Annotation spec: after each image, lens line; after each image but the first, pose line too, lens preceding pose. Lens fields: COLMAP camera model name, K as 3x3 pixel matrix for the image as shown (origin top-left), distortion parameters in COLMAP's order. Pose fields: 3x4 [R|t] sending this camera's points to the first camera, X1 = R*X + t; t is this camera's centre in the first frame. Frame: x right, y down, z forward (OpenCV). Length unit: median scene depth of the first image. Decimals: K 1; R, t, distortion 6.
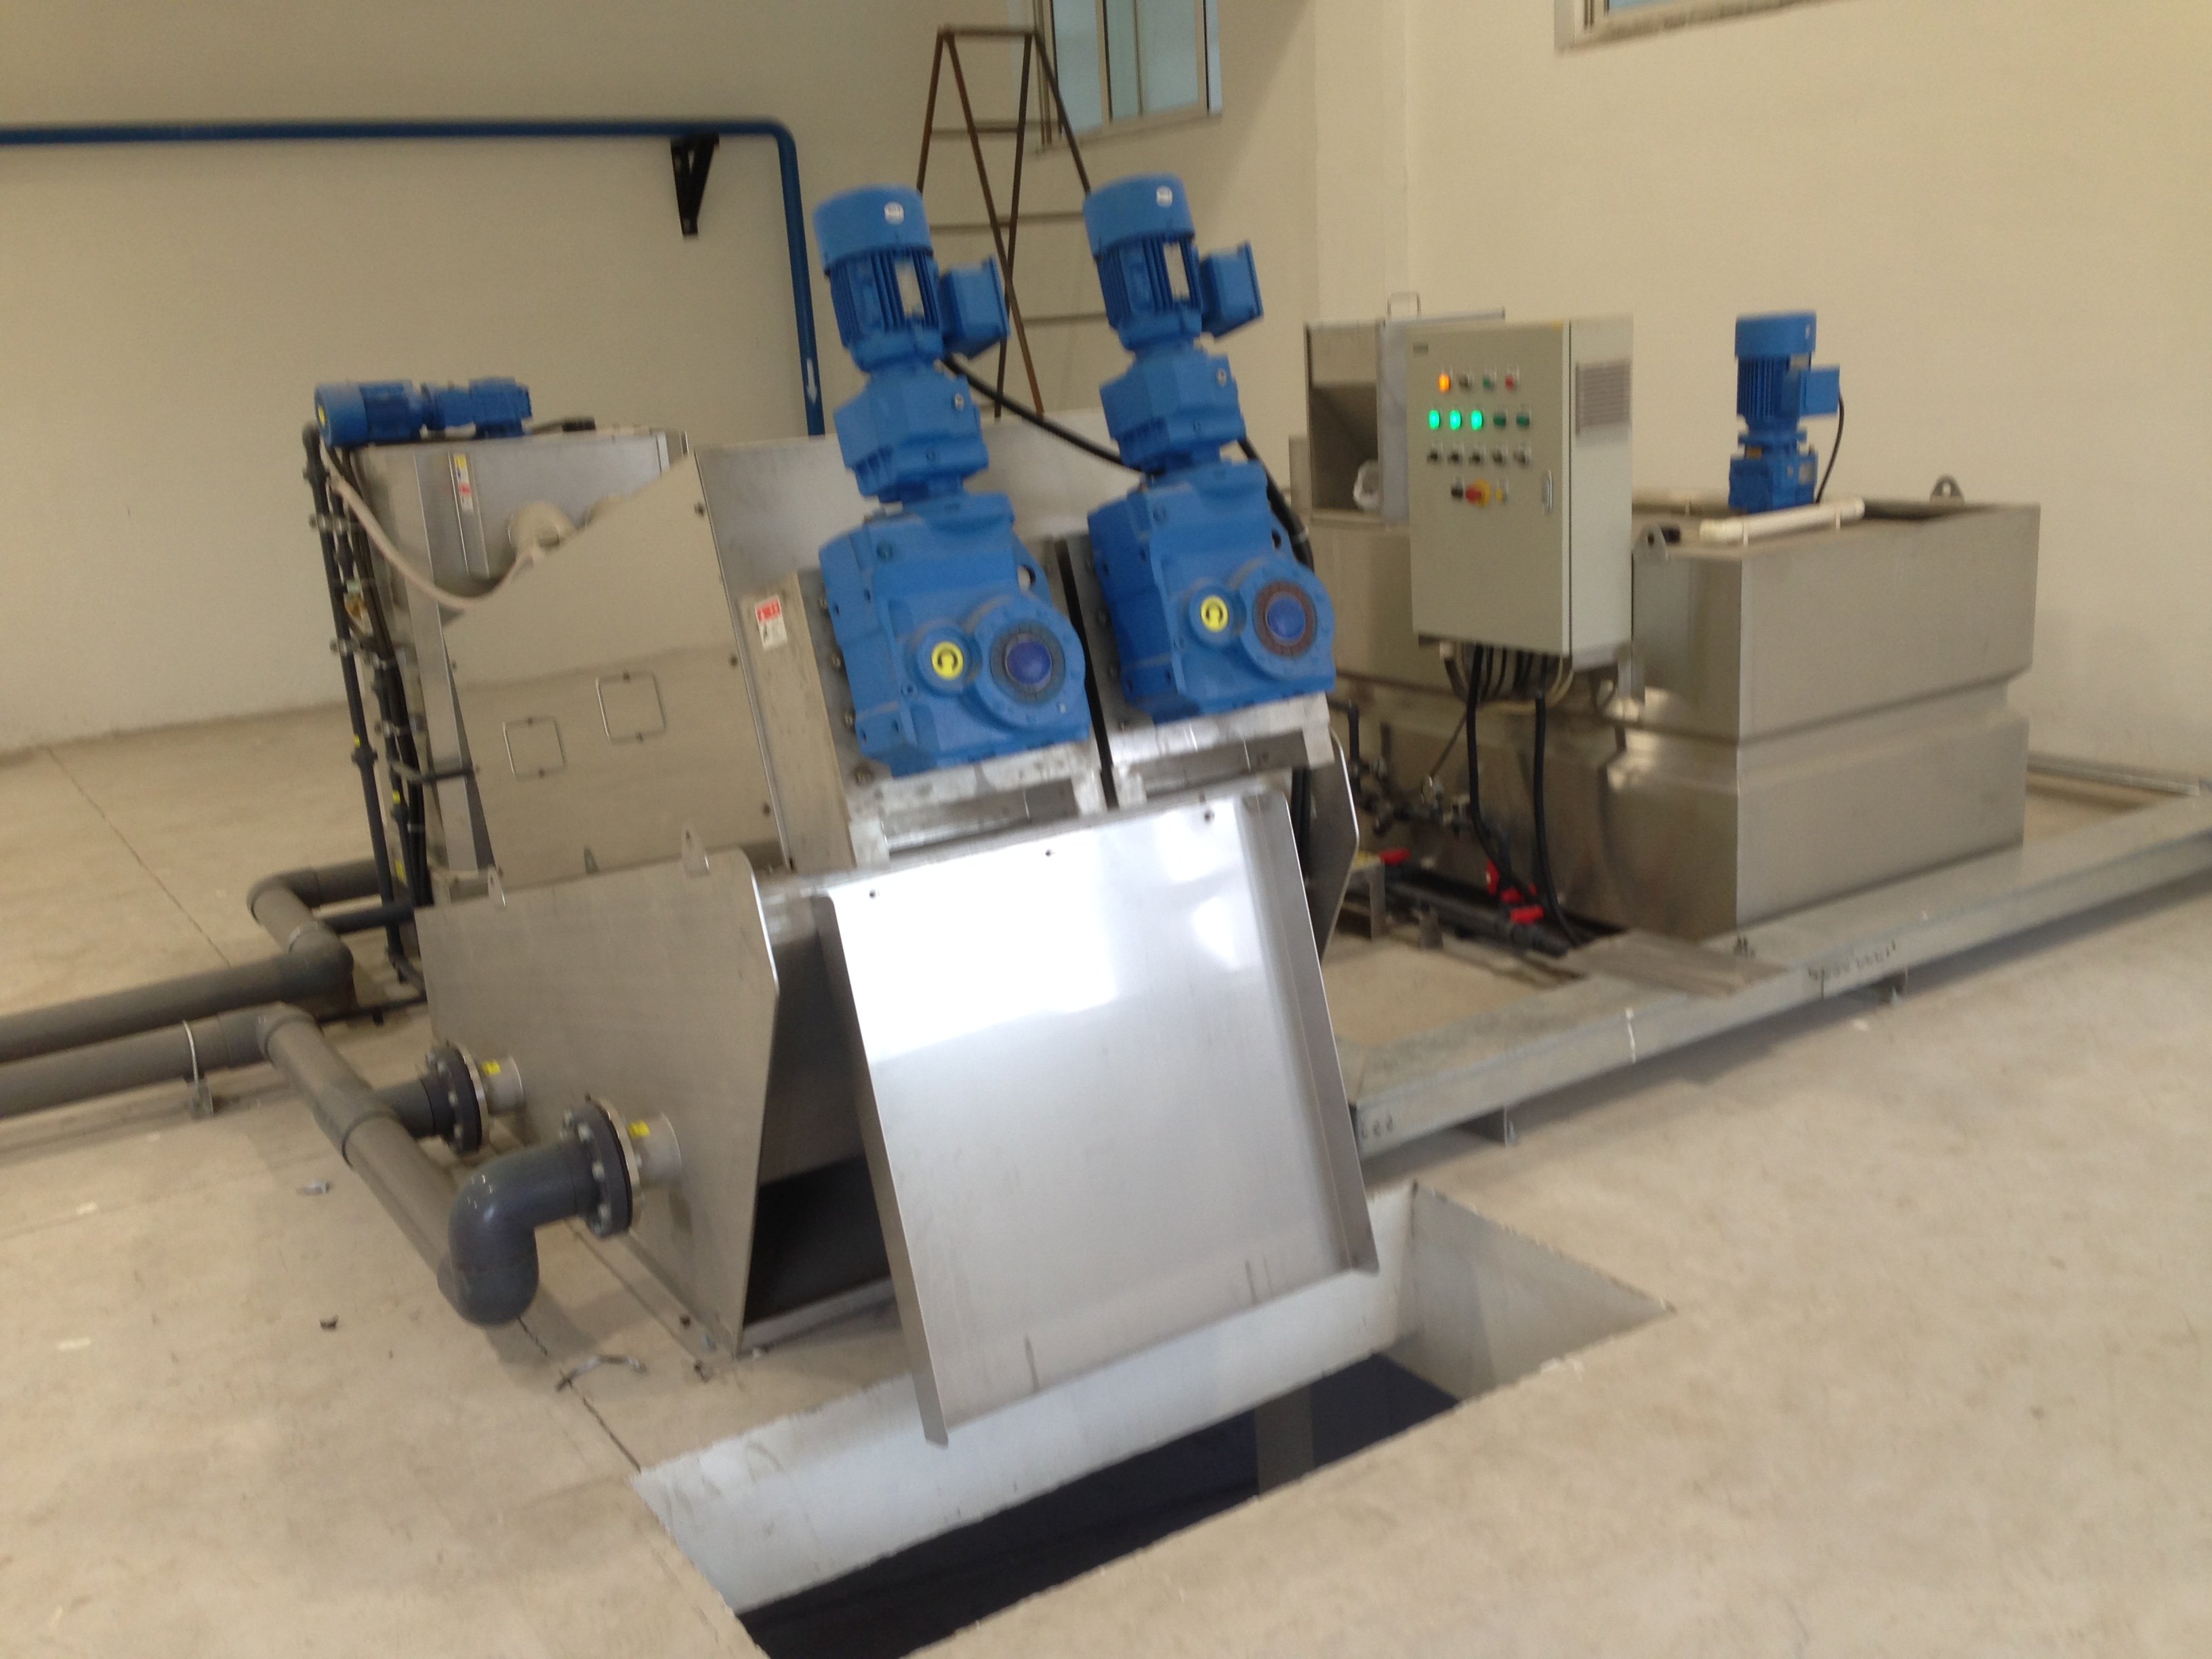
lens RADIAL K [[2051.4, 0, 1106.0], [0, 2051.4, 829.5], [0, 0, 1]] dist [0.011710, 0.001917]
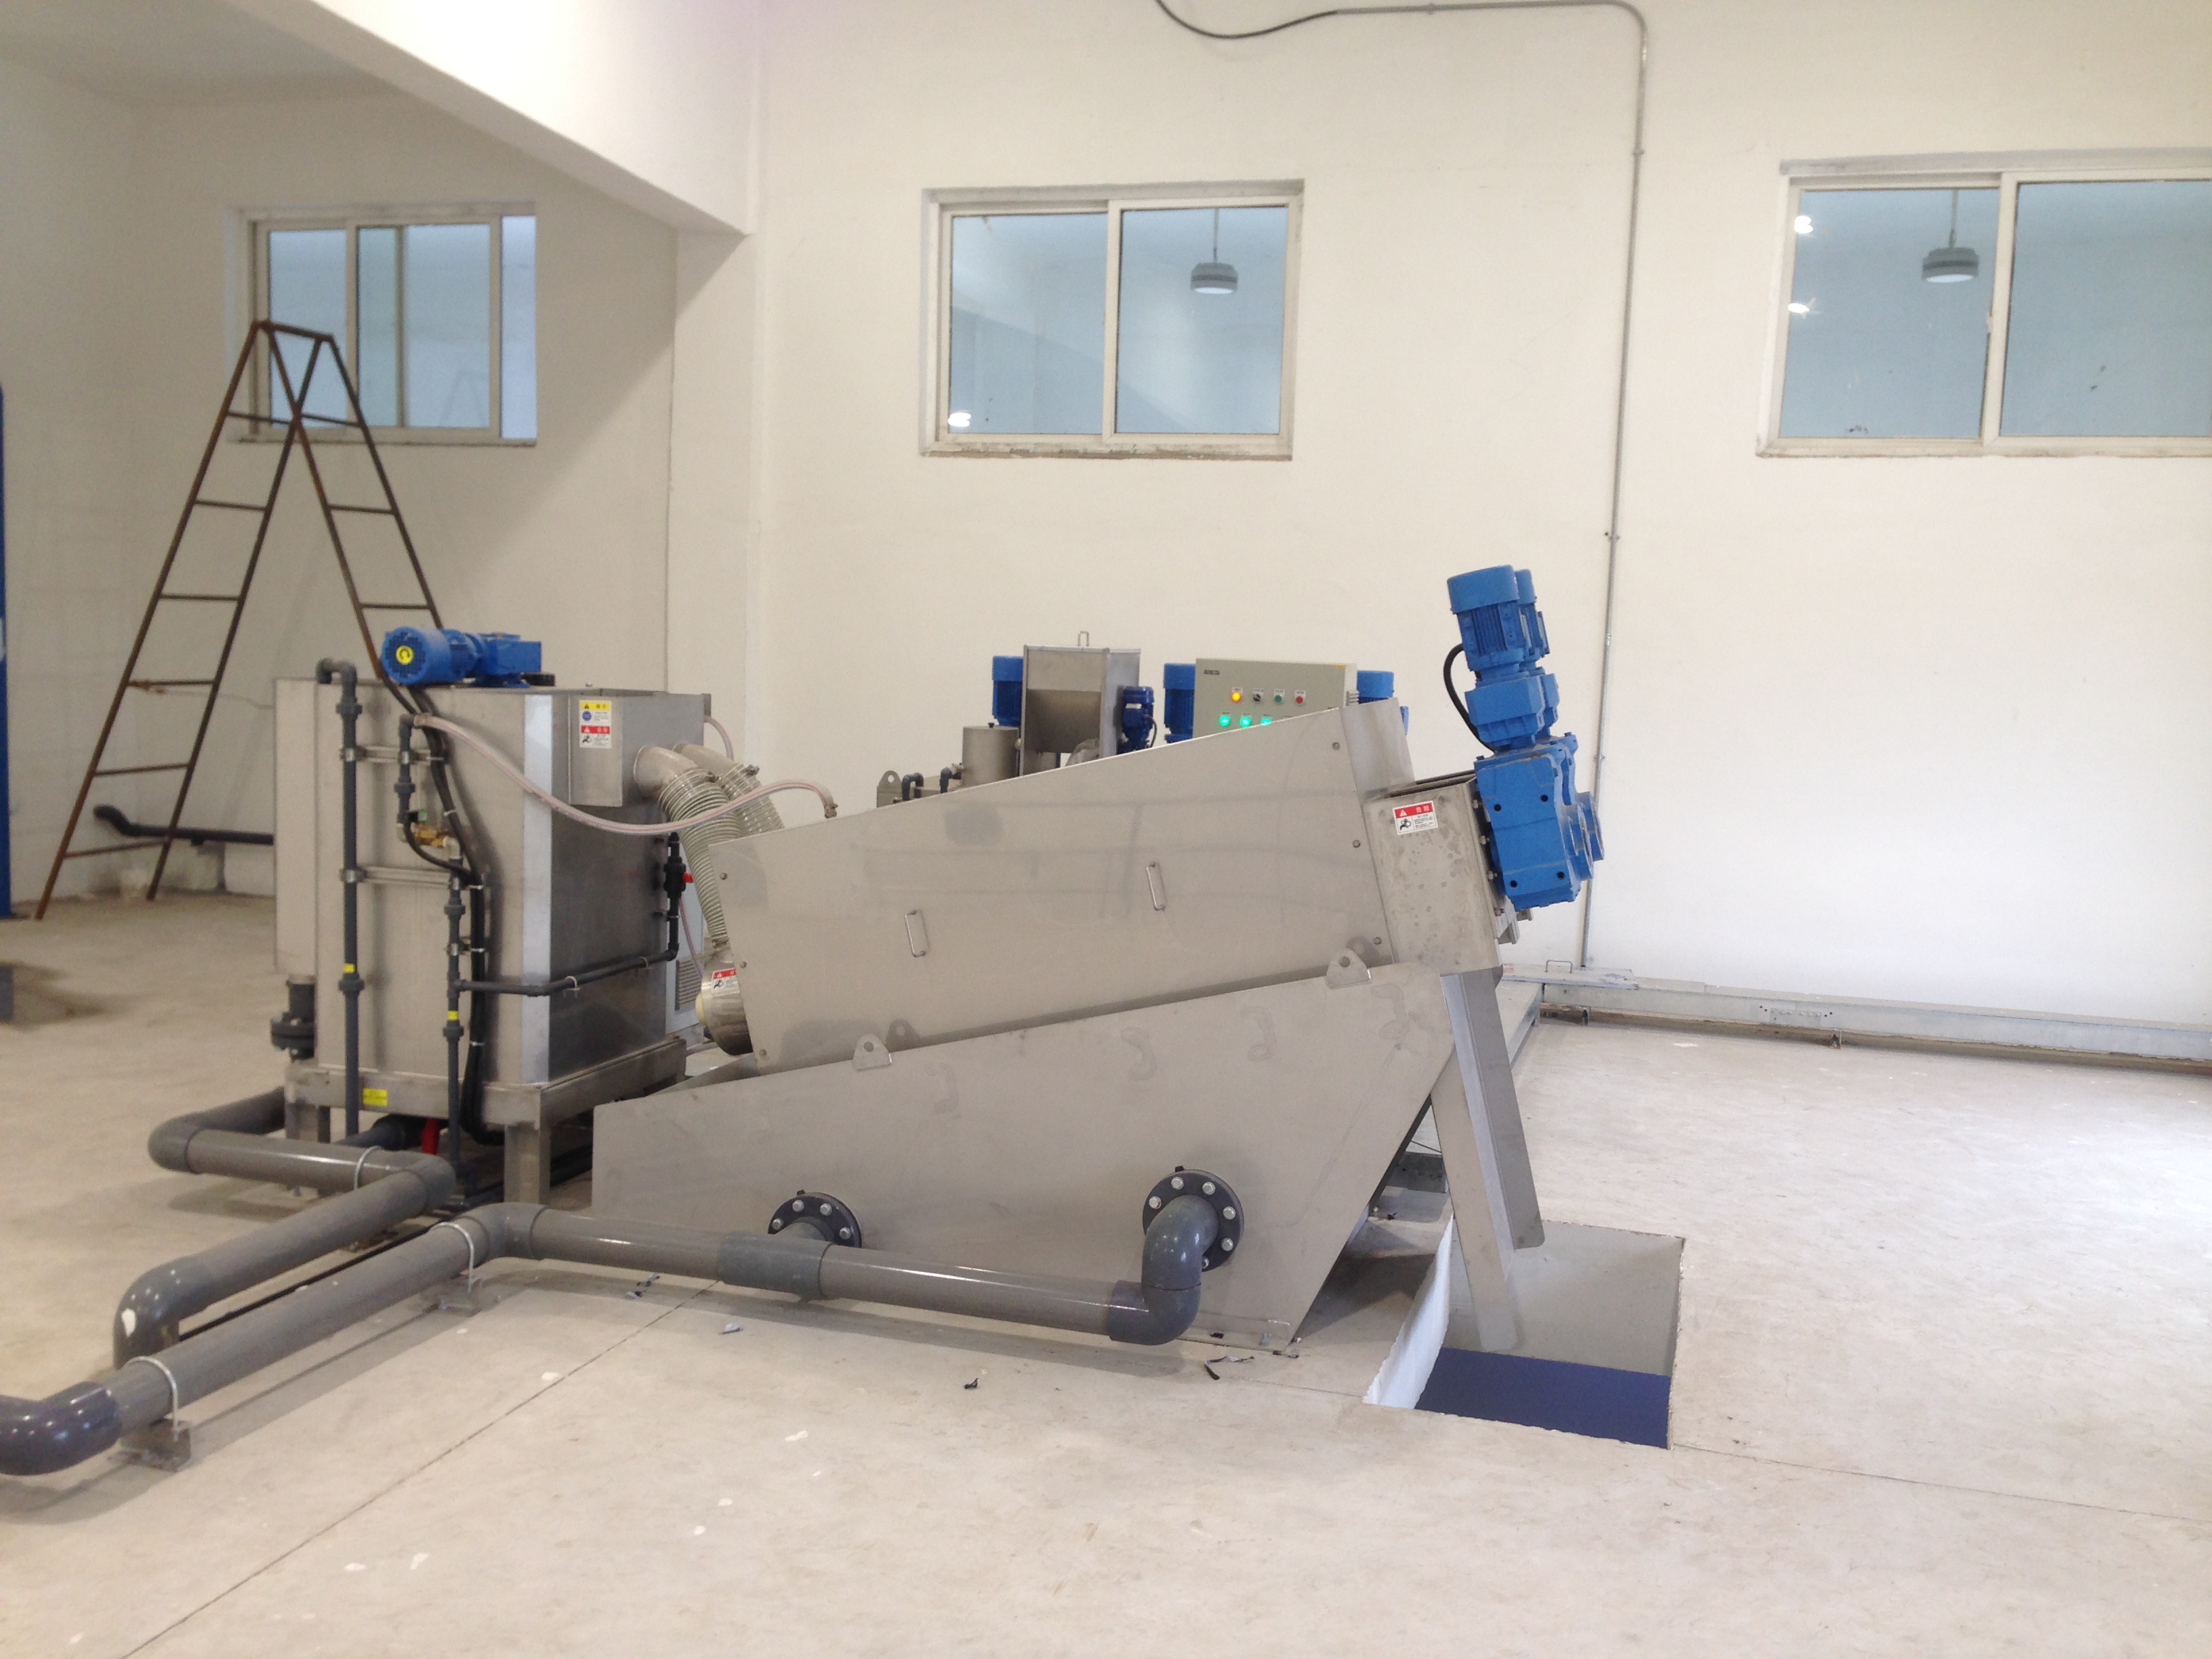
lens RADIAL K [[2073.4, 0, 1106.0], [0, 2073.4, 829.5], [0, 0, 1]] dist [0.012665, -0.010839]
pose [[0.769305, 0.019835, 0.638574, -1.171720], [0.077649, 0.989205, -0.124271, 0.072555], [-0.634145, 0.145187, 0.759461, -0.057752]]
